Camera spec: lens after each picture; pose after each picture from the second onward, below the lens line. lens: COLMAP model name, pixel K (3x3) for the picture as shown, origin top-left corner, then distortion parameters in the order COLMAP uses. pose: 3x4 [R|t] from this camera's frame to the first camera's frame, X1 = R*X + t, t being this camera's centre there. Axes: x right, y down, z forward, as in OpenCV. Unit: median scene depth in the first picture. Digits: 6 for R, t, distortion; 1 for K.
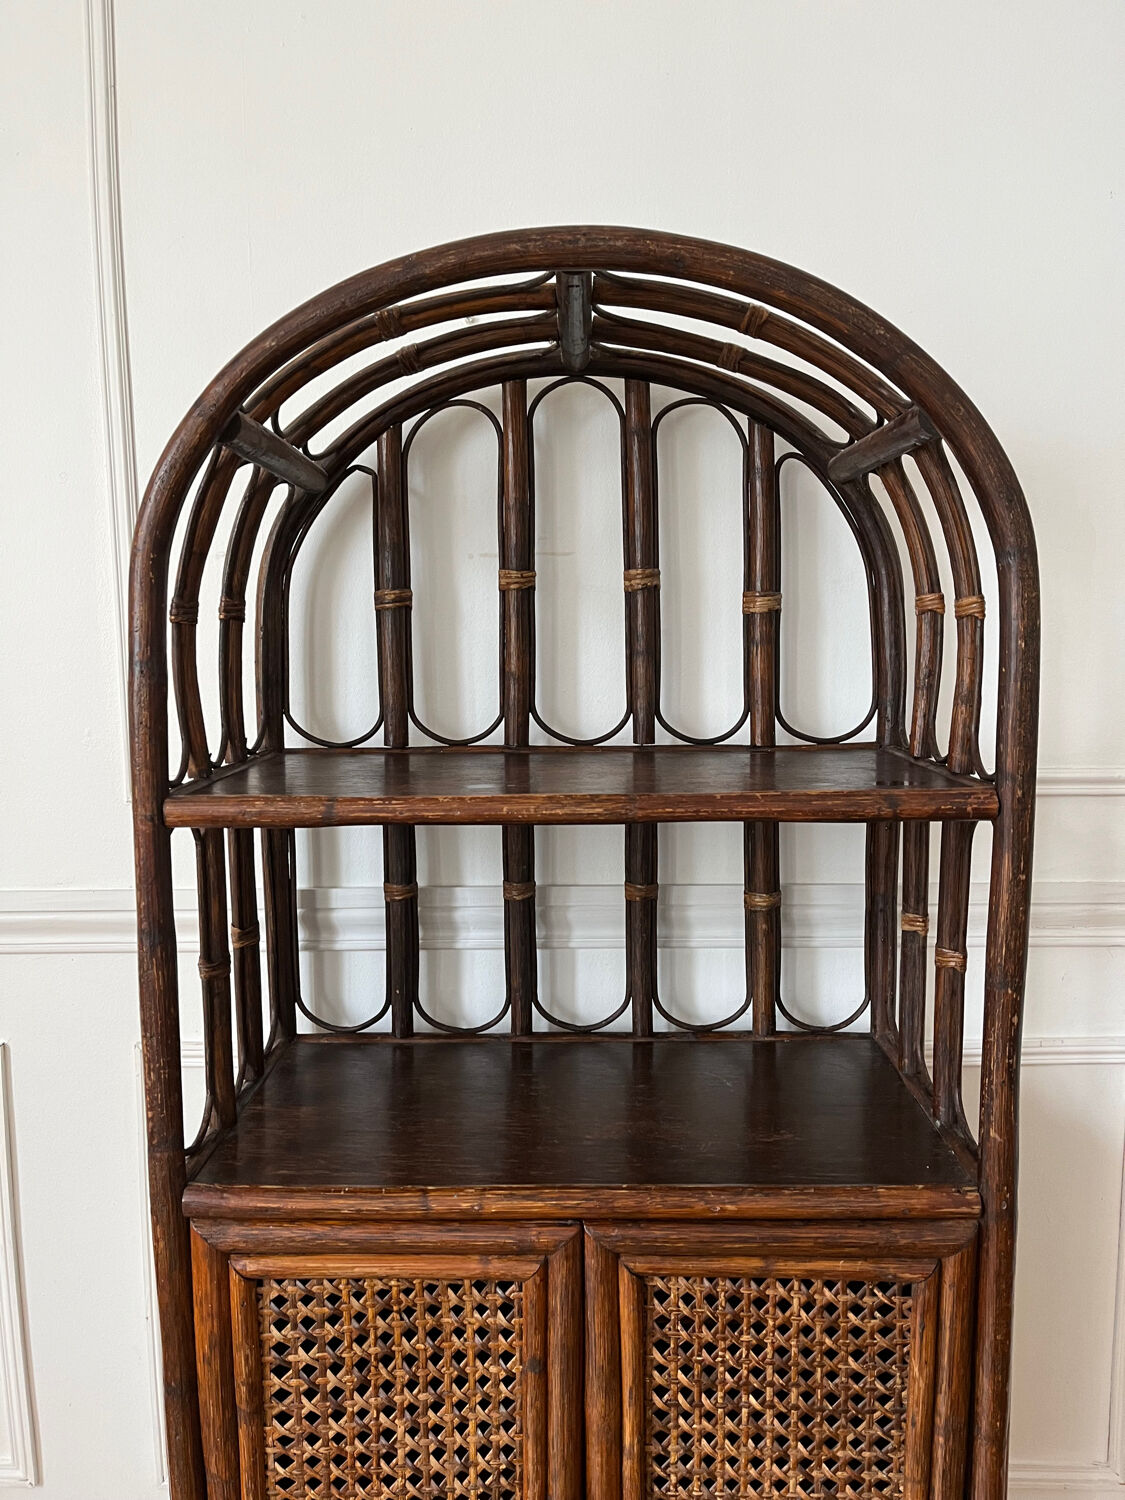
lens RADIAL K [[1115.0, 0, 563.4], [0, 1115.0, 757.5], [0, 0, 1]] dist [0.057559, -0.084994]
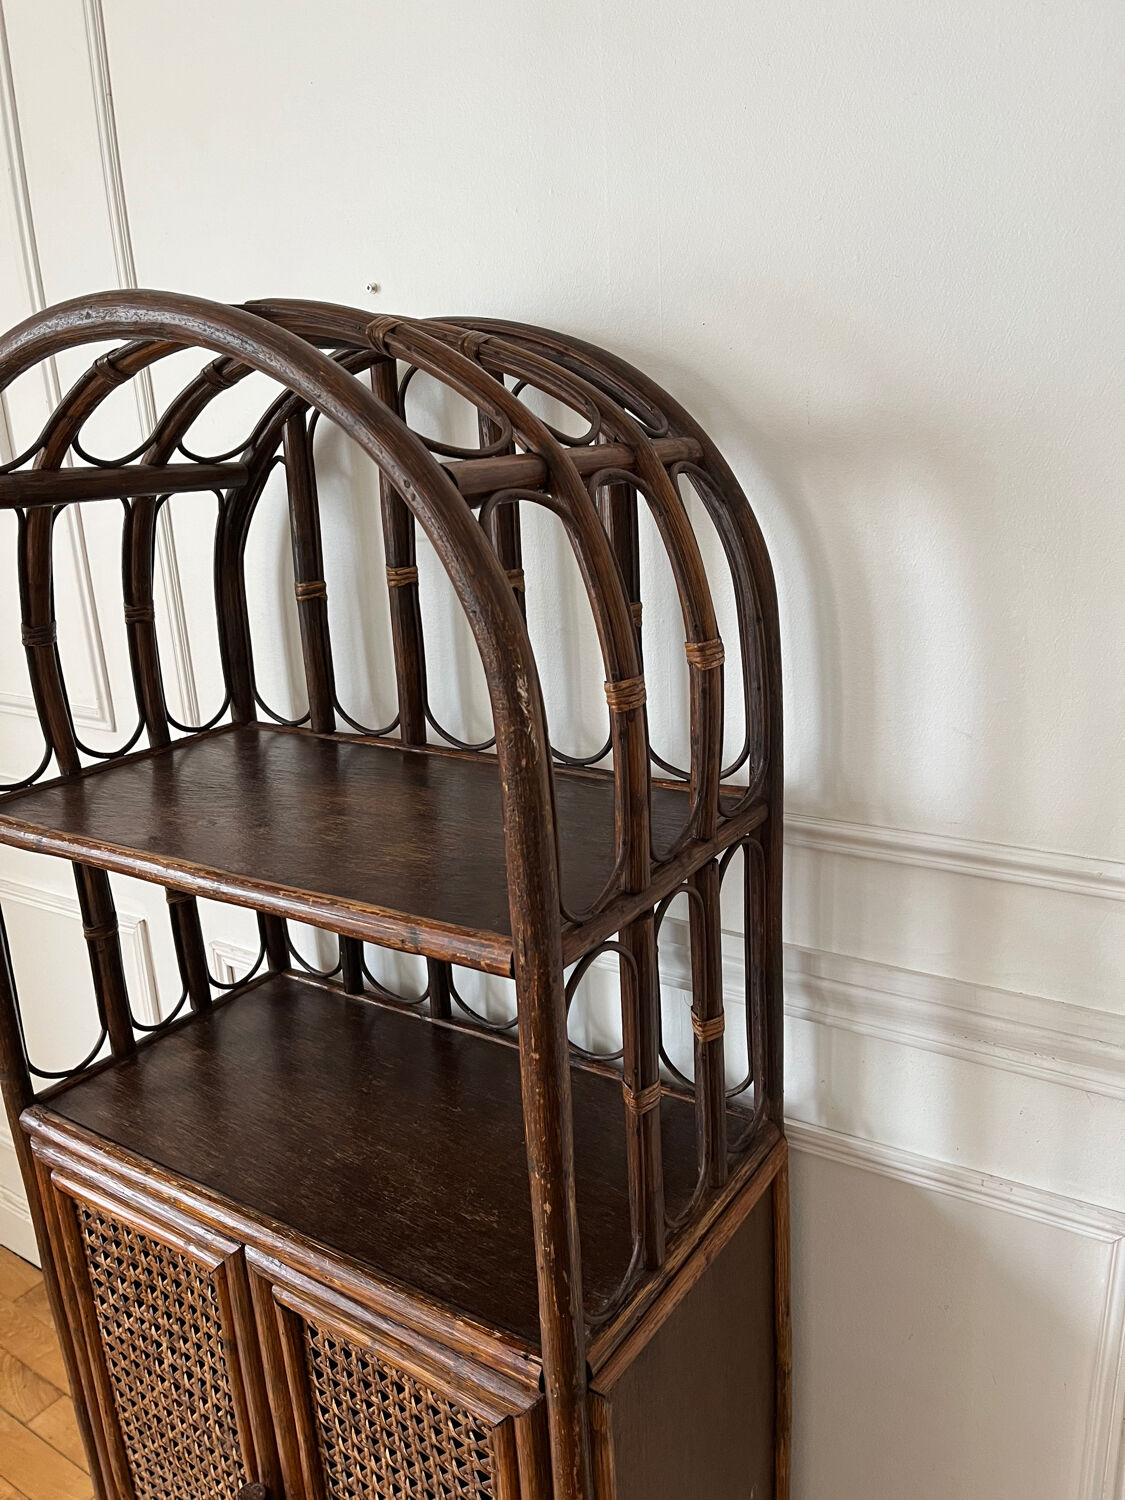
lens RADIAL K [[1115.0, 0, 548.2], [0, 1115.0, 763.2], [0, 0, 1]] dist [0.057559, -0.084994]
pose [[0.832224, 0.106817, -0.544053, 0.773272], [-0.003429, 0.982239, 0.187603, -0.230840], [0.554429, -0.154262, 0.817809, 0.348618]]
